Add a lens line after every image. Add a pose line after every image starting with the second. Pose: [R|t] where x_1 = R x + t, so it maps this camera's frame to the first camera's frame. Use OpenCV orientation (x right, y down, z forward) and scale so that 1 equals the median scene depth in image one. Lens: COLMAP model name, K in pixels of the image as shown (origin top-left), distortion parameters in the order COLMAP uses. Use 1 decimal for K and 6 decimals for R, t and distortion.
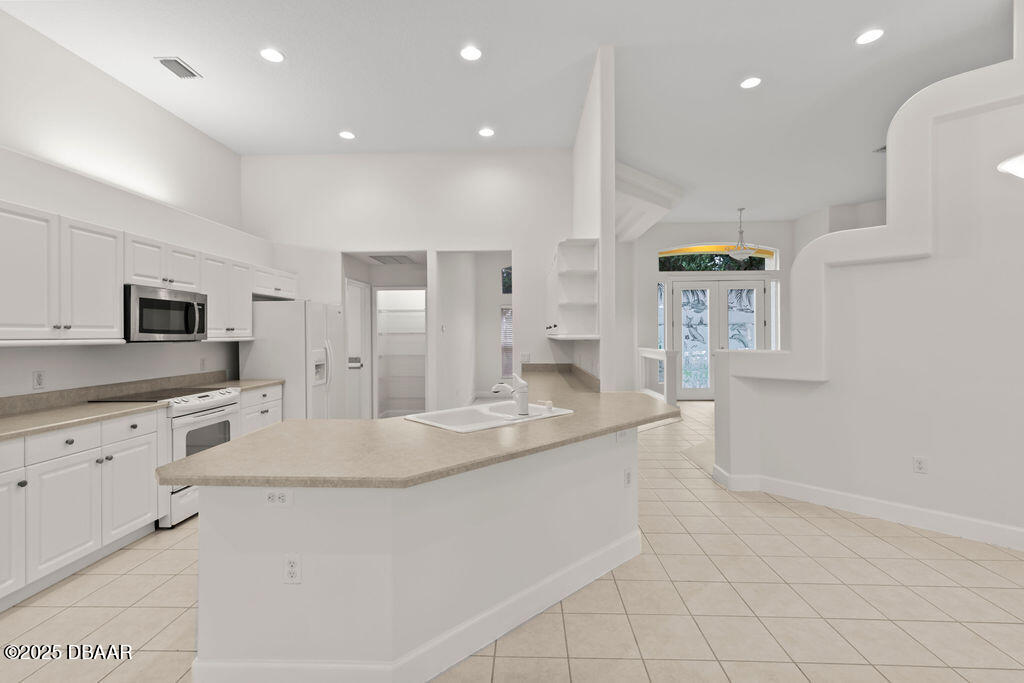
lens RADIAL K [[465.4, 0, 509.2], [0, 465.4, 334.3], [0, 0, 1]] dist [0.007581, -0.000114]
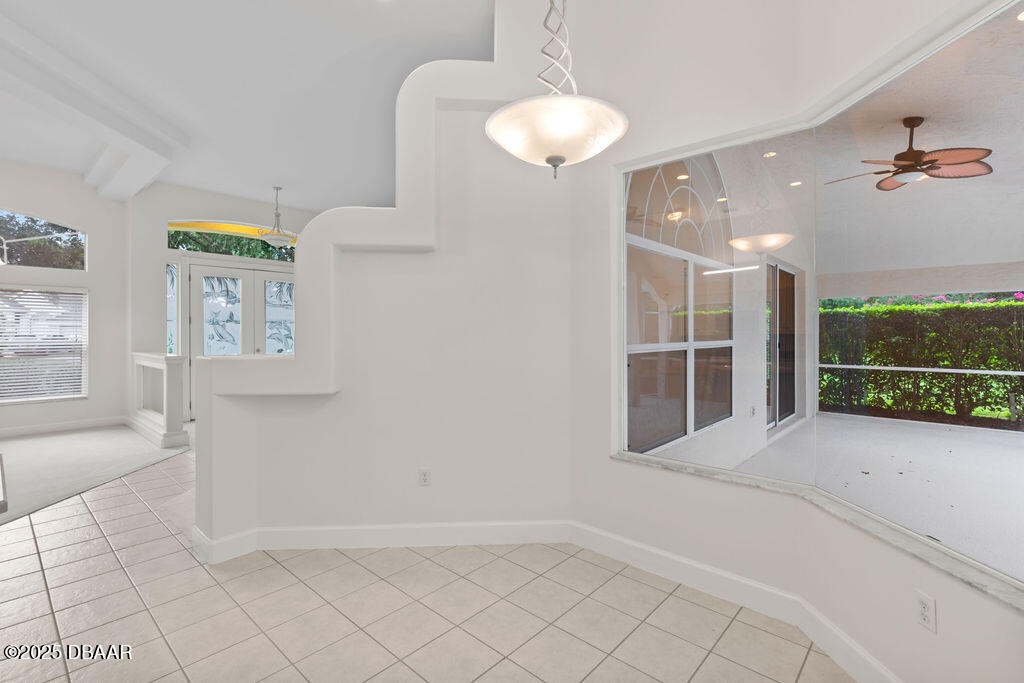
lens RADIAL K [[465.4, 0, 514.8], [0, 465.4, 332.7], [0, 0, 1]] dist [0.007581, -0.000114]
pose [[0.637888, 0.003840, 0.770120, 0.217108], [-0.002976, 0.999992, -0.002522, -0.001225], [-0.770123, -0.000683, 0.637895, 0.214584]]
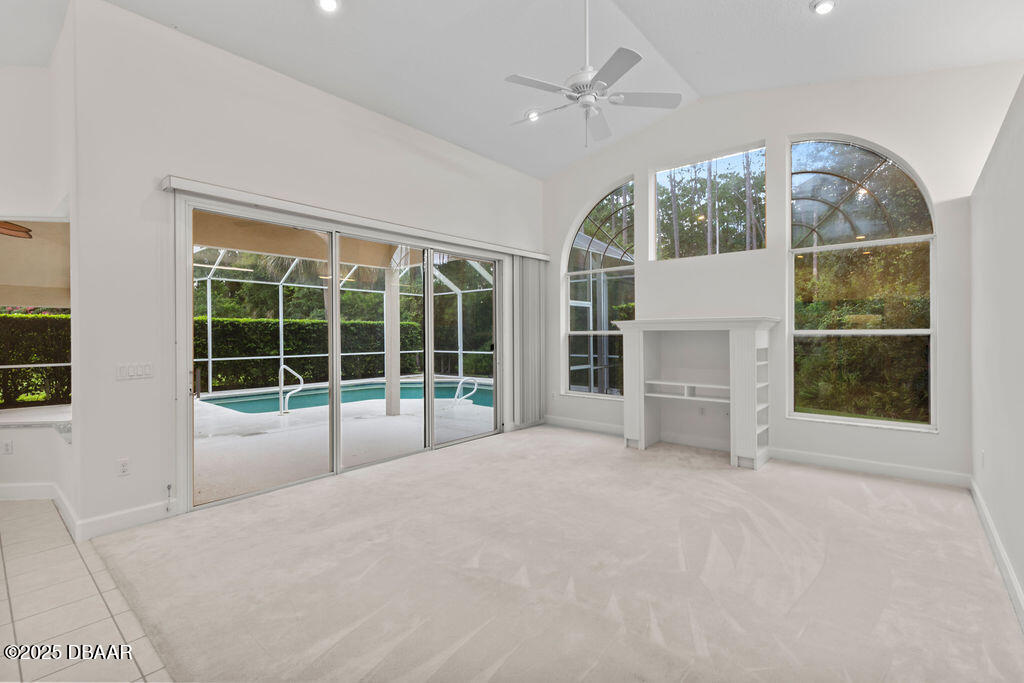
lens RADIAL K [[465.4, 0, 503.6], [0, 465.4, 337.6], [0, 0, 1]] dist [0.007581, -0.000114]
pose [[-0.780222, 0.004810, 0.625484, -0.635725], [0.008629, 0.999958, 0.003074, 0.007313], [-0.625443, 0.007796, -0.780231, 0.319448]]
